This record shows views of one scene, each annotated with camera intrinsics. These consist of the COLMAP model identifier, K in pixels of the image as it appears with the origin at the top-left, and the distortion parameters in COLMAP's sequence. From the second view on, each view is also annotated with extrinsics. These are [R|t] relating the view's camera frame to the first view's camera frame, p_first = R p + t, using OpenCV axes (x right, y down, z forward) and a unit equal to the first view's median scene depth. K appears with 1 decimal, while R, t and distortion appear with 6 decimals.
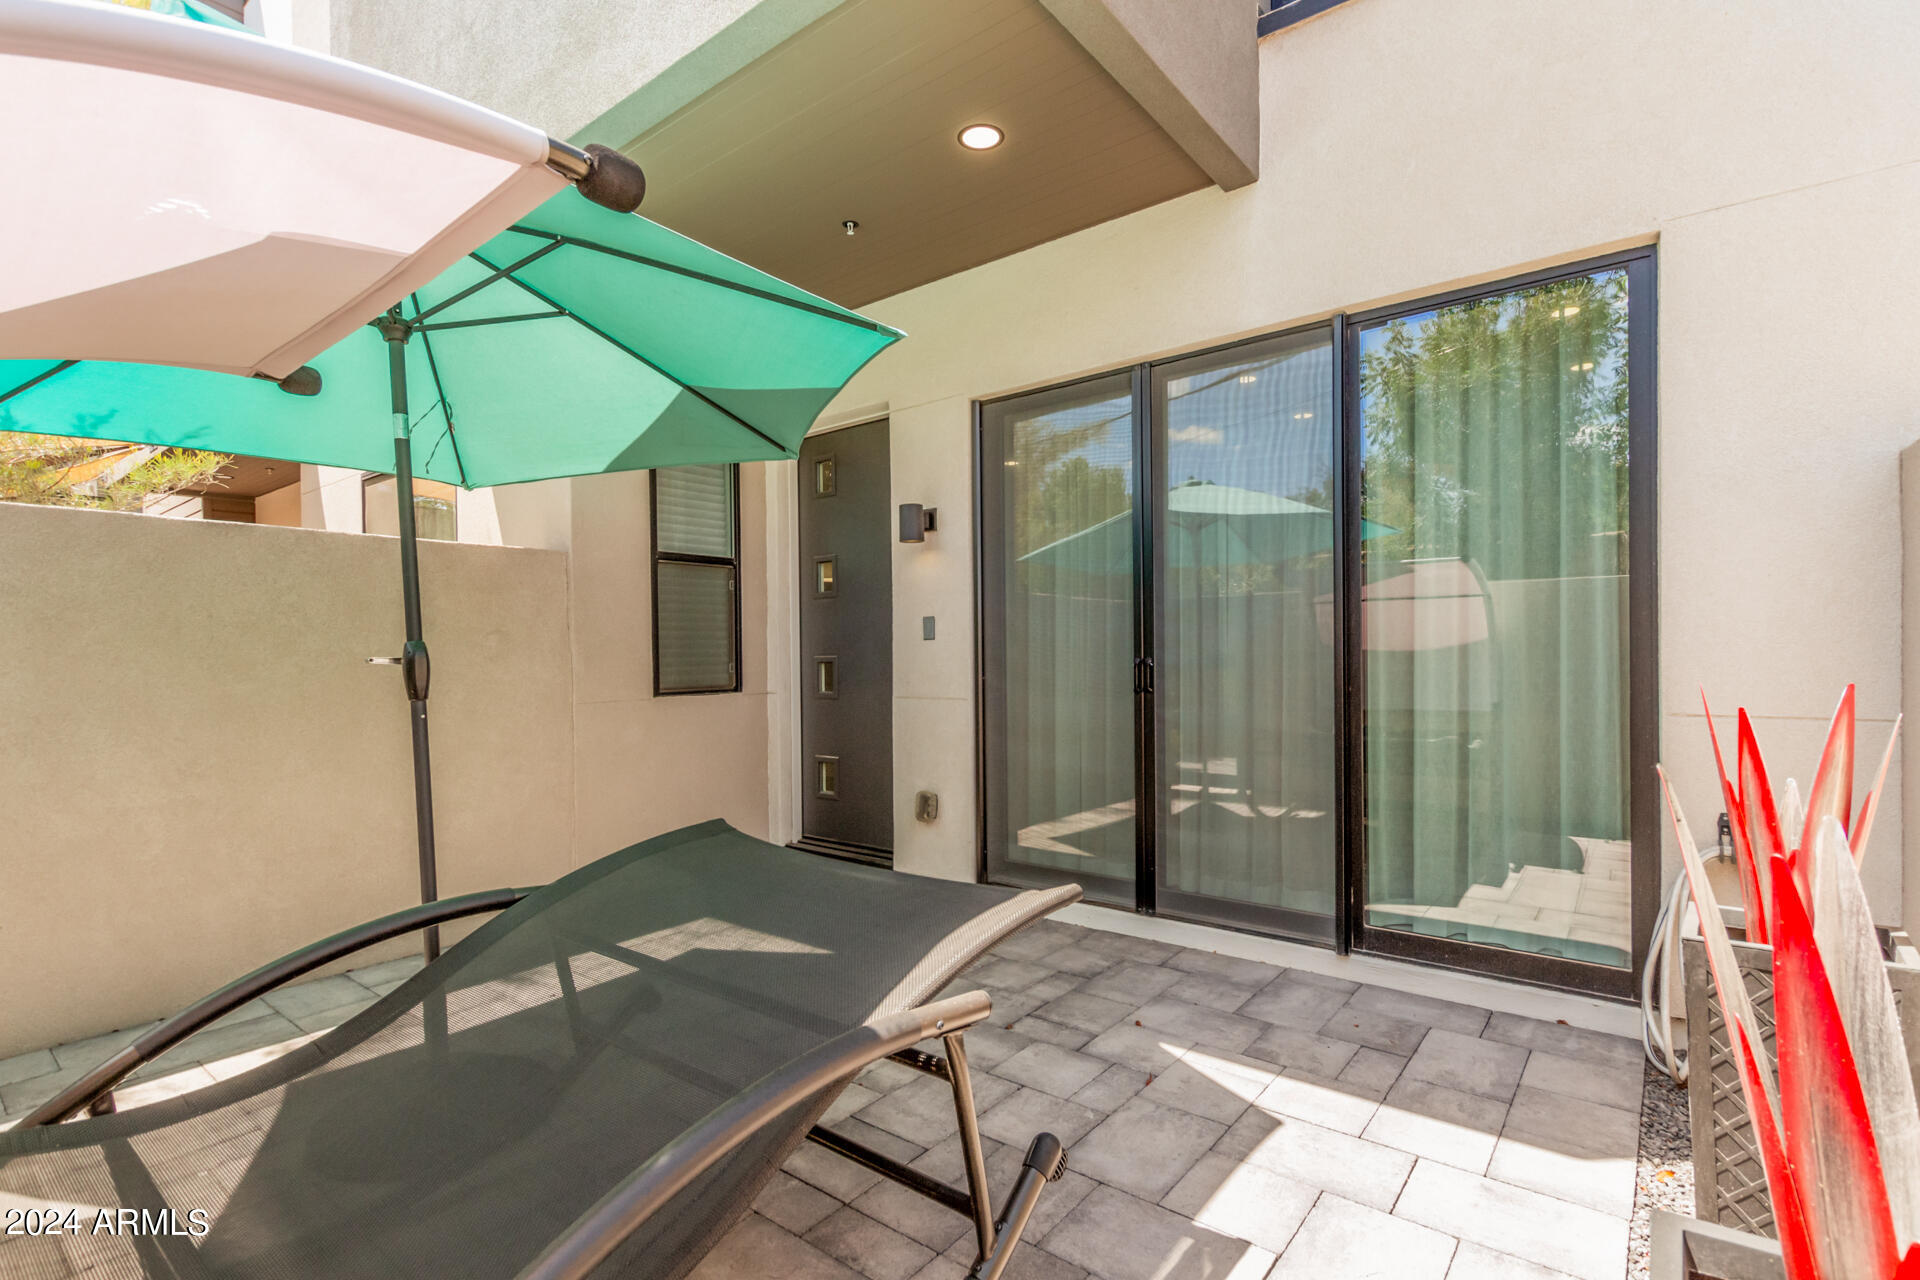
lens RADIAL K [[888.9, 0, 973.9], [0, 888.9, 652.6], [0, 0, 1]] dist [0.001647, 0.000125]
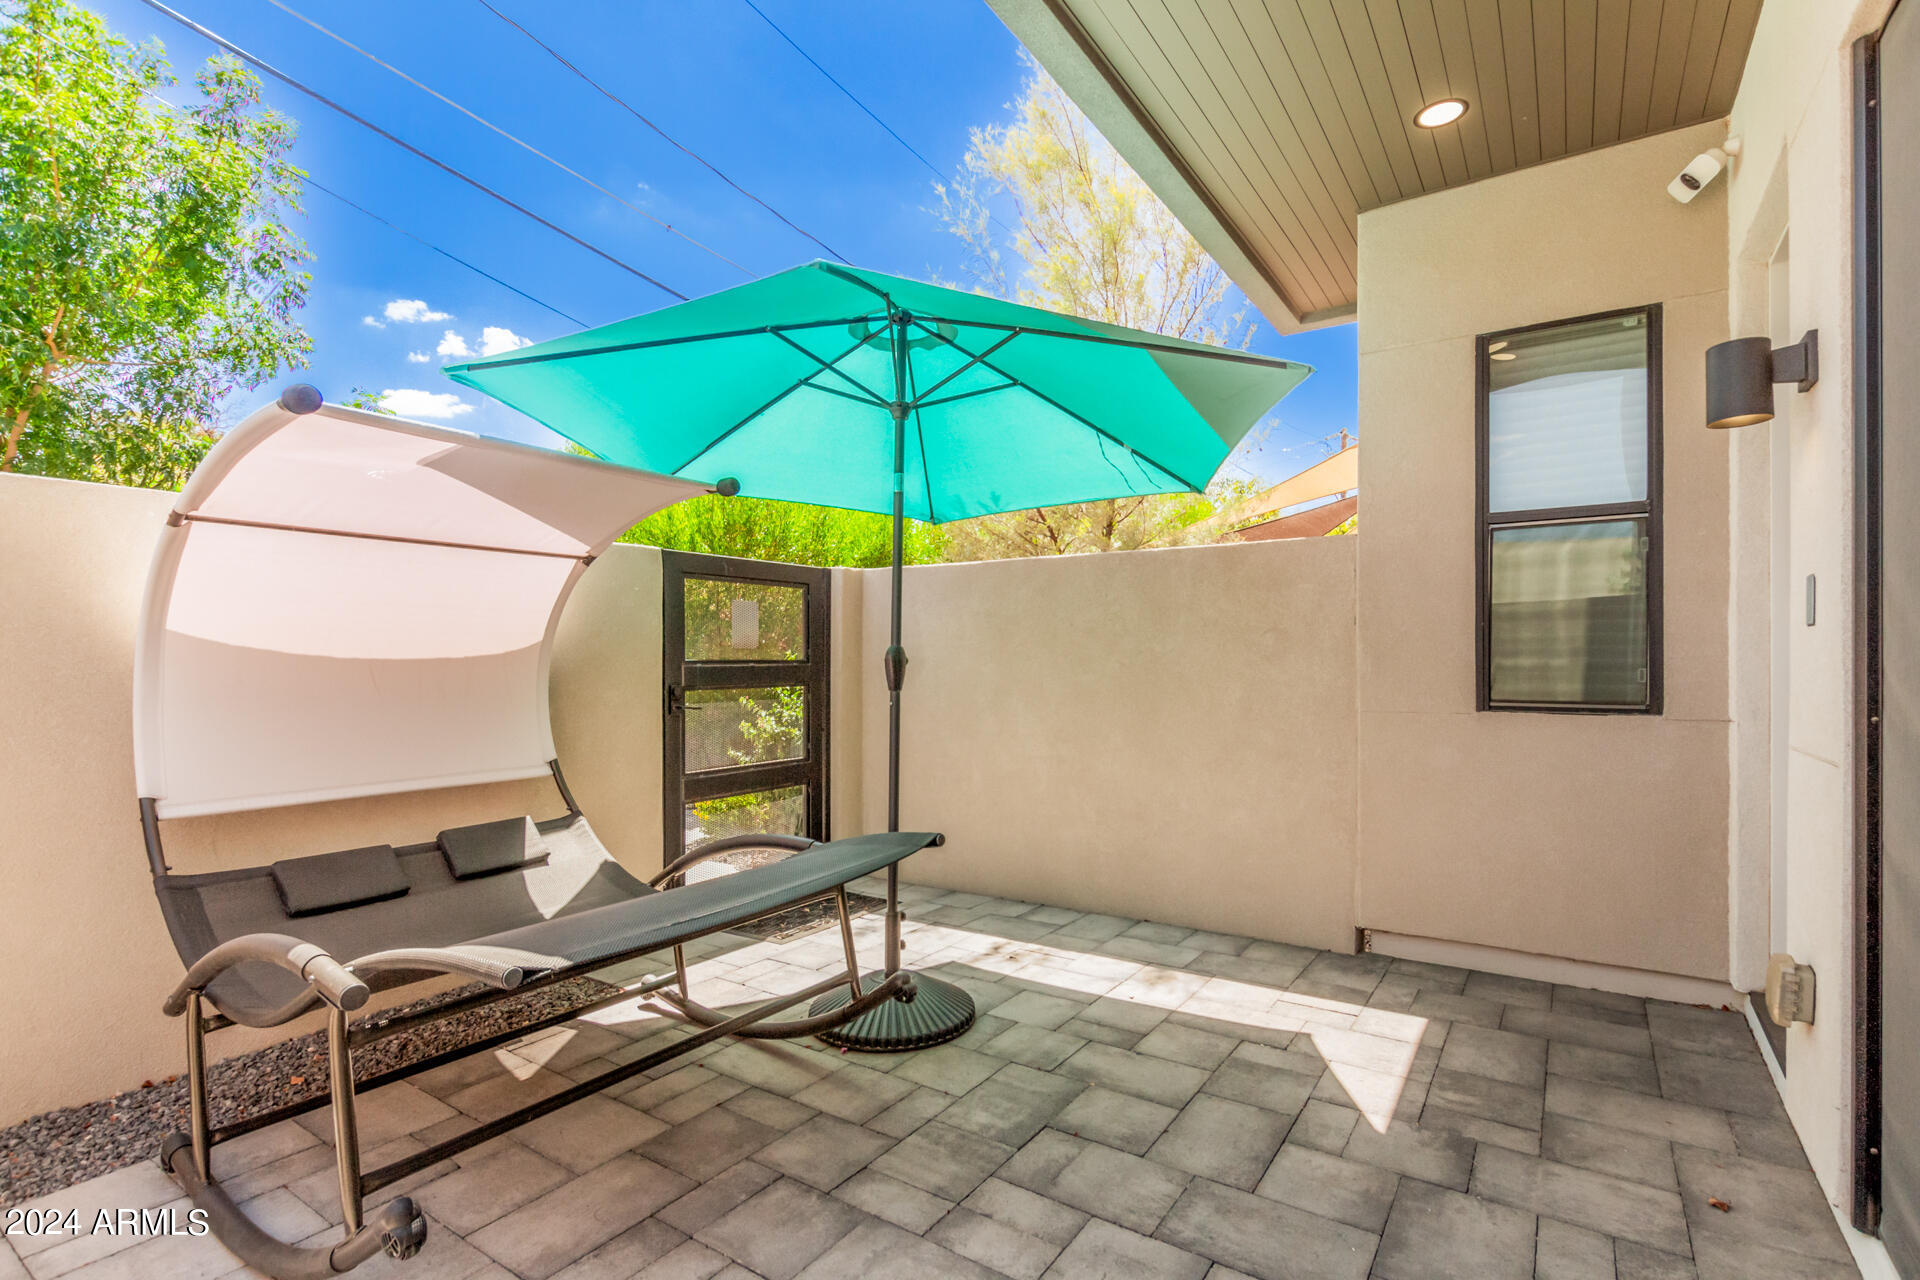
lens RADIAL K [[888.9, 0, 973.9], [0, 888.9, 652.6], [0, 0, 1]] dist [0.001647, 0.000125]
pose [[0.067345, 0.005690, -0.997714, 0.416185], [0.003164, 0.999977, 0.005917, -0.005389], [0.997725, -0.003555, 0.067325, 0.626707]]
